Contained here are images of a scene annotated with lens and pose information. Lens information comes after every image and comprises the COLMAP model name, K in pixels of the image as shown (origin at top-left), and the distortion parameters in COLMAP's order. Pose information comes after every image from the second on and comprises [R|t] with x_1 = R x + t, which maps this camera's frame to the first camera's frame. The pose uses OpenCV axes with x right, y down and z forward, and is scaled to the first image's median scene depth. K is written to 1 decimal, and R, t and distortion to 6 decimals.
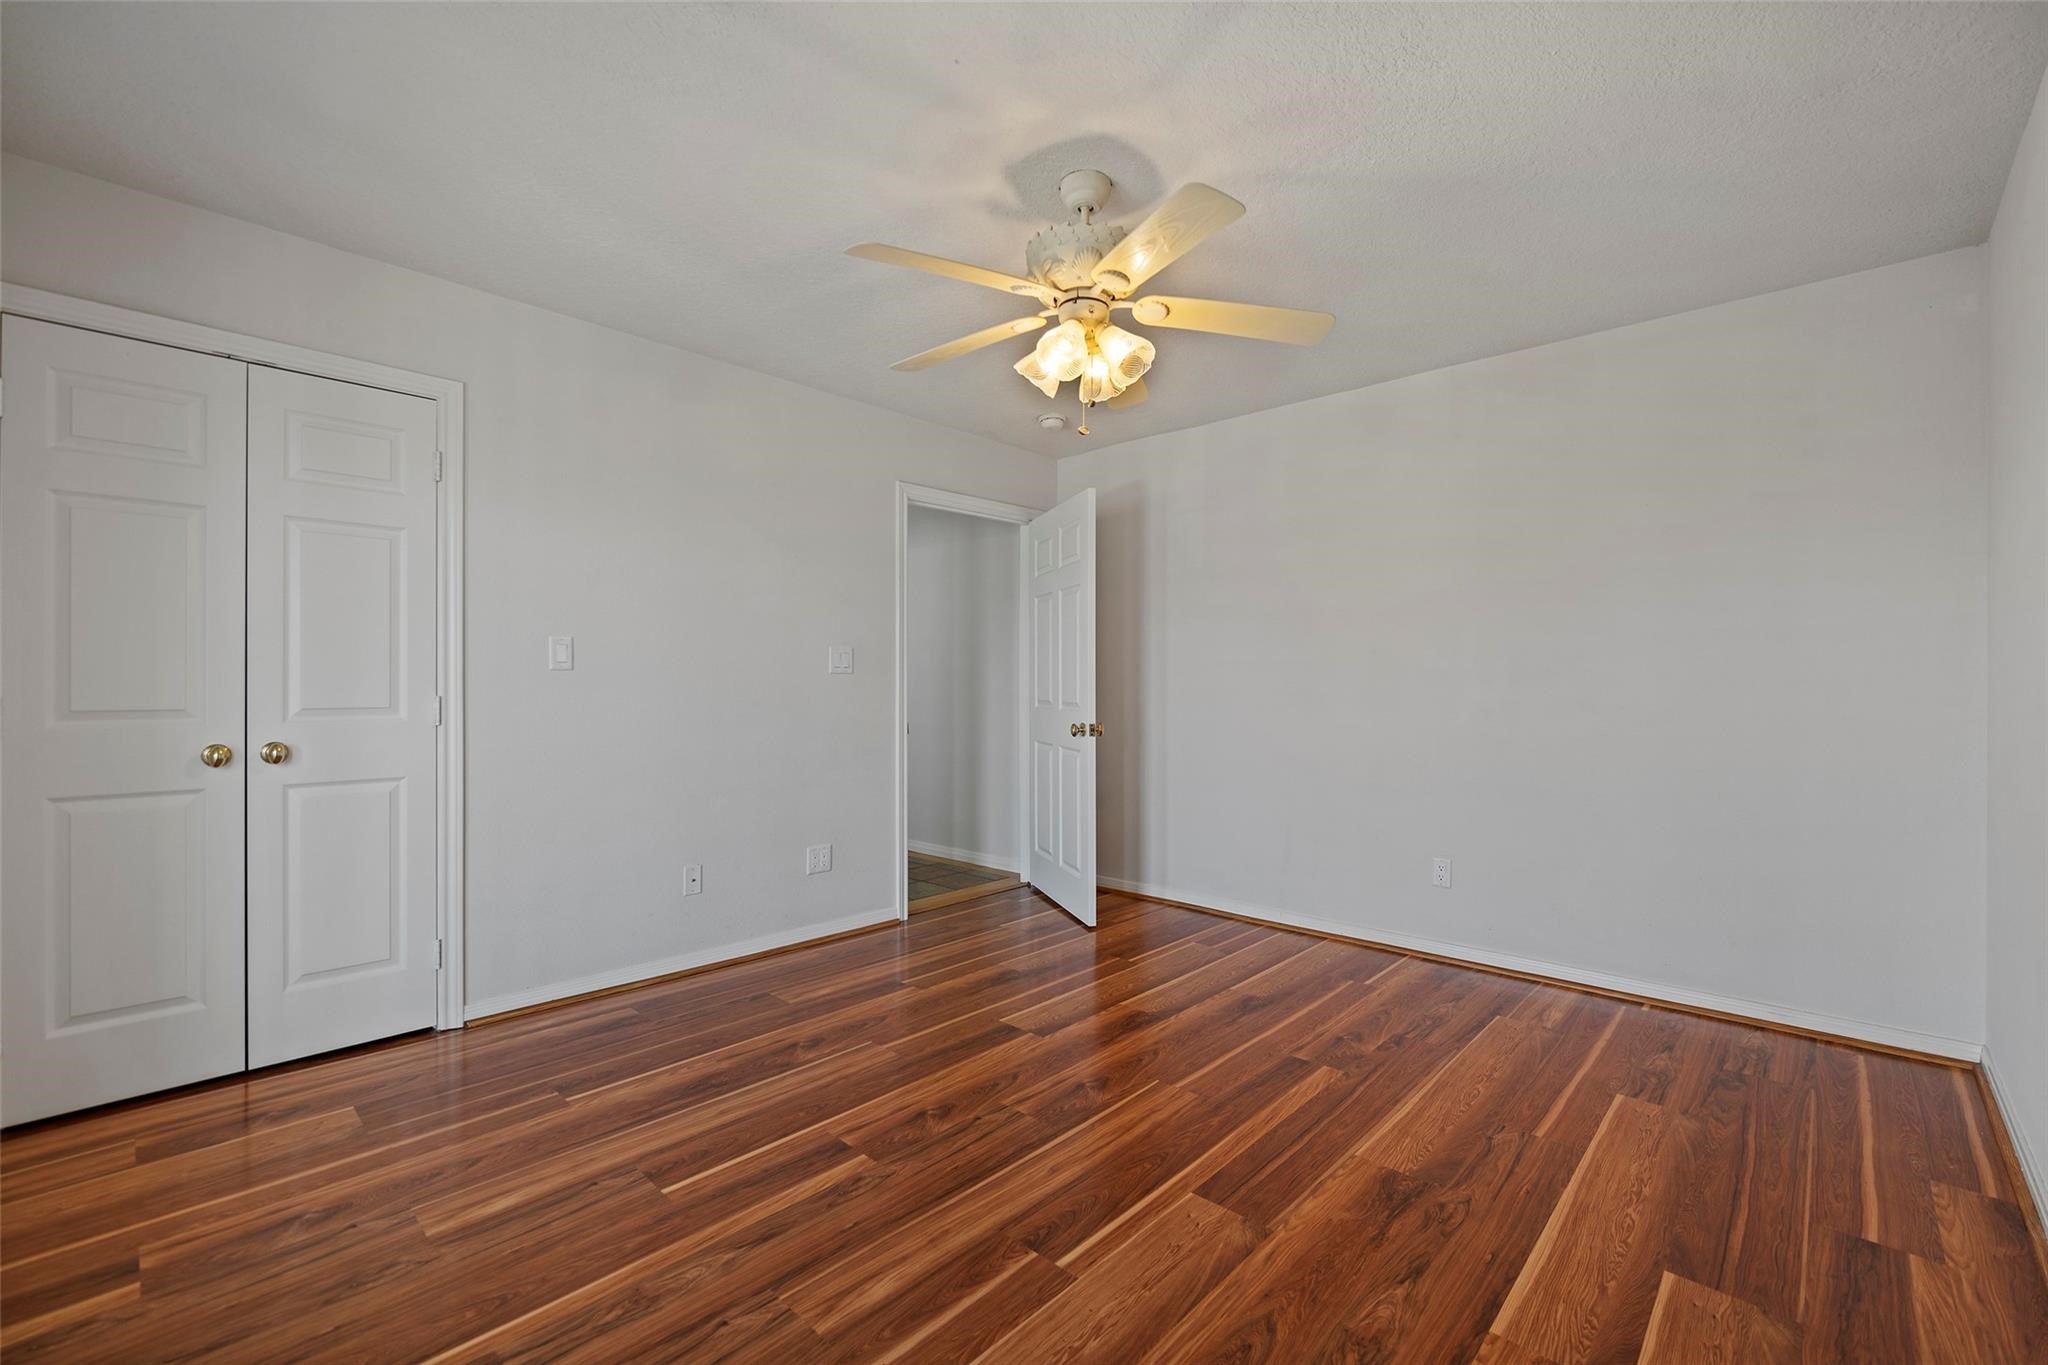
lens RADIAL K [[831.5, 0, 1016.8], [0, 831.5, 679.2], [0, 0, 1]] dist [-0.003824, -0.000220]
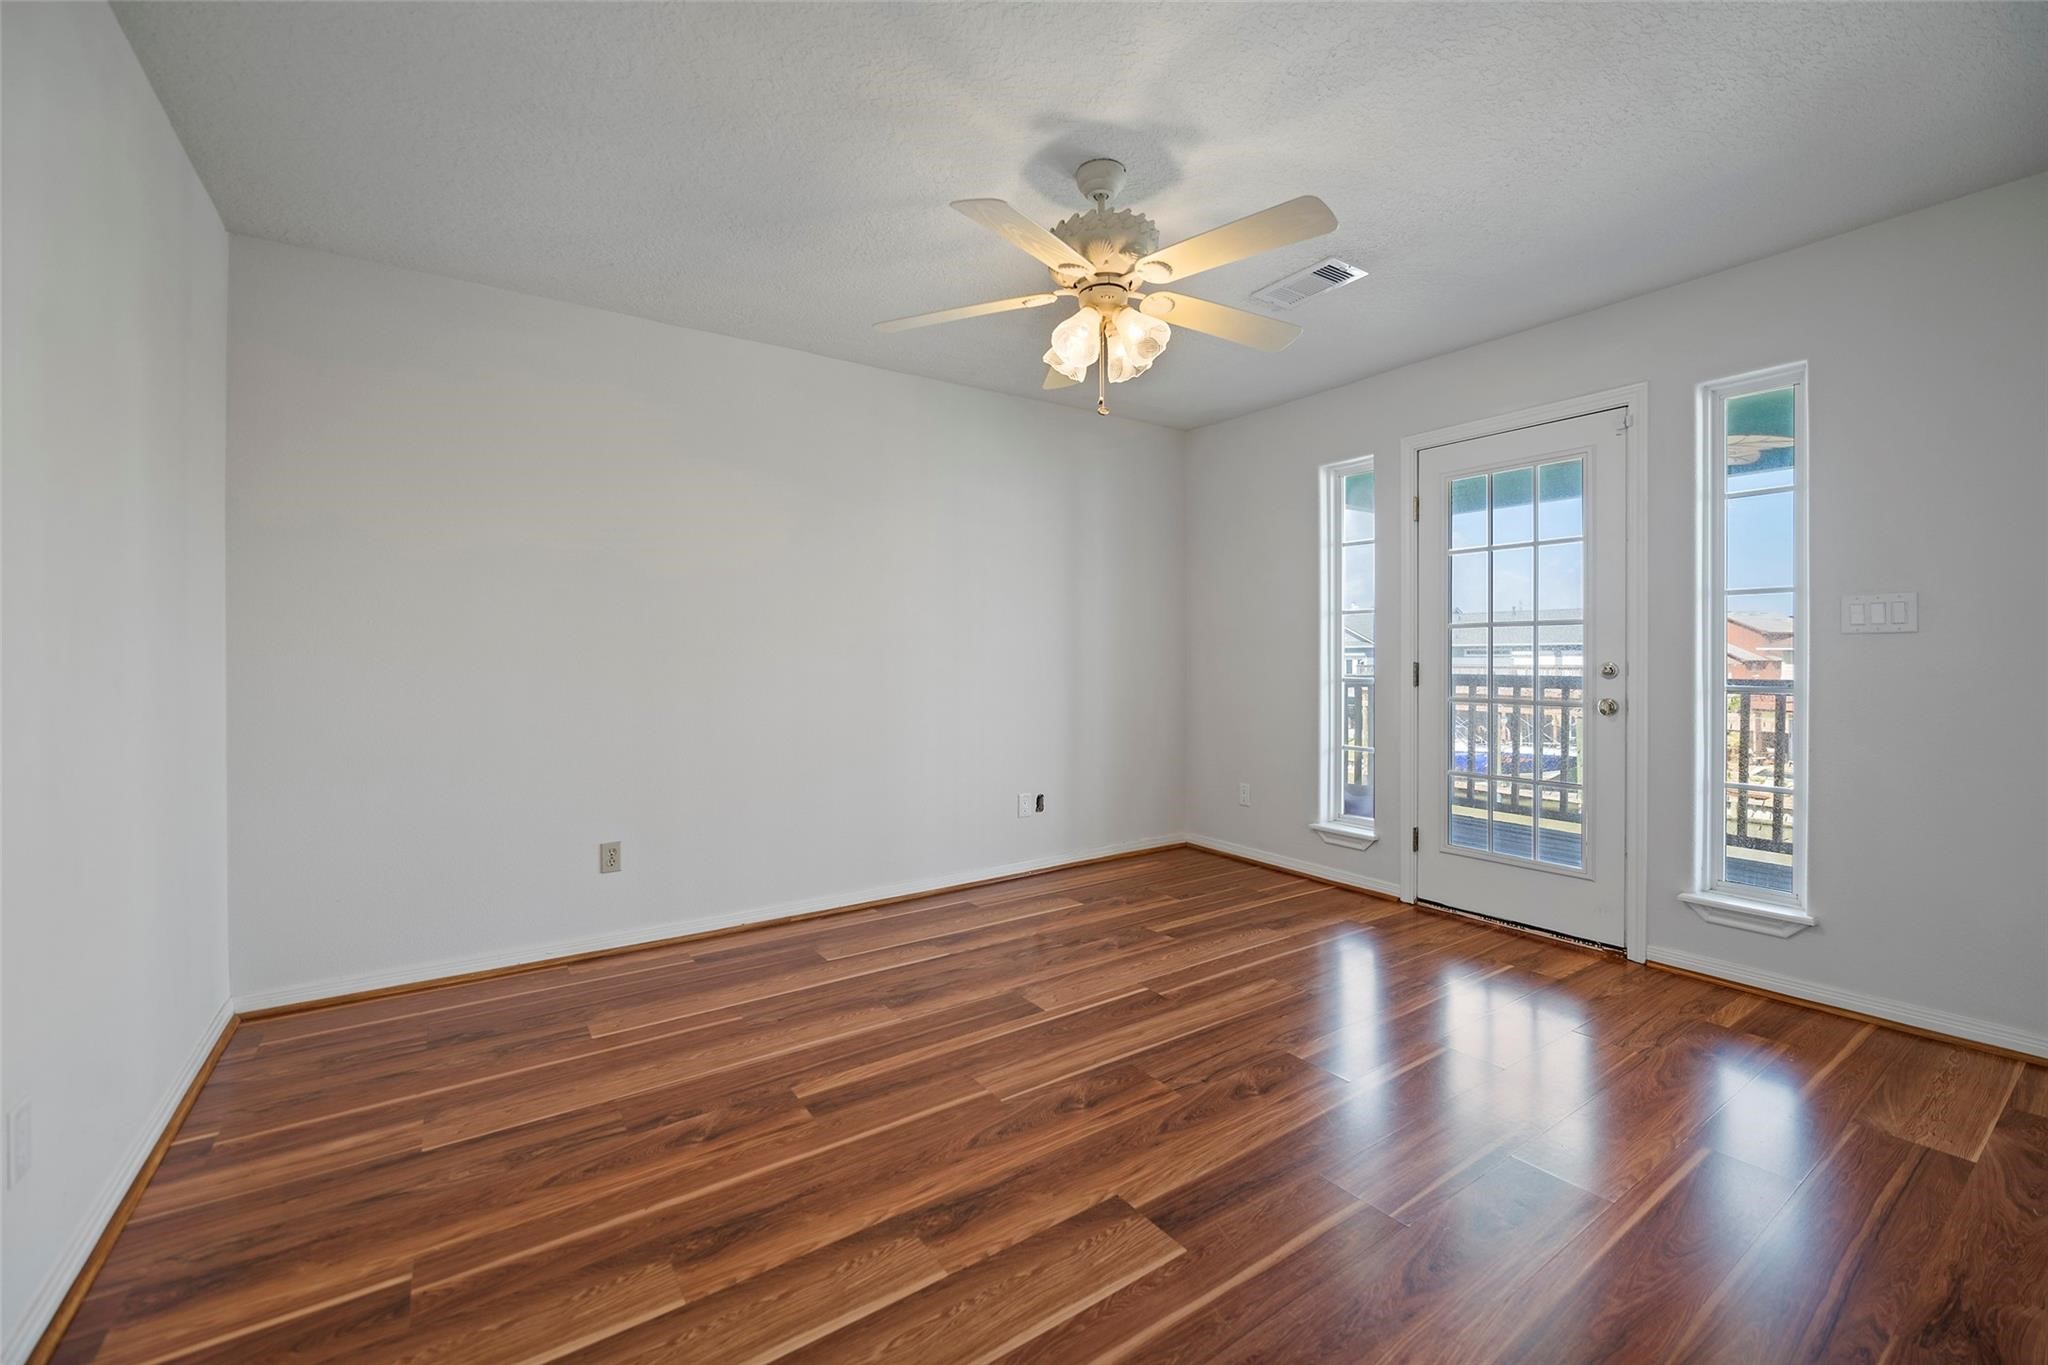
lens RADIAL K [[831.5, 0, 1026.2], [0, 831.5, 667.0], [0, 0, 1]] dist [-0.003824, -0.000220]
pose [[-0.980031, -0.003846, 0.198809, -0.036302], [-0.001375, 0.999920, 0.012567, 0.010814], [-0.198842, 0.012042, -0.979958, 2.229734]]
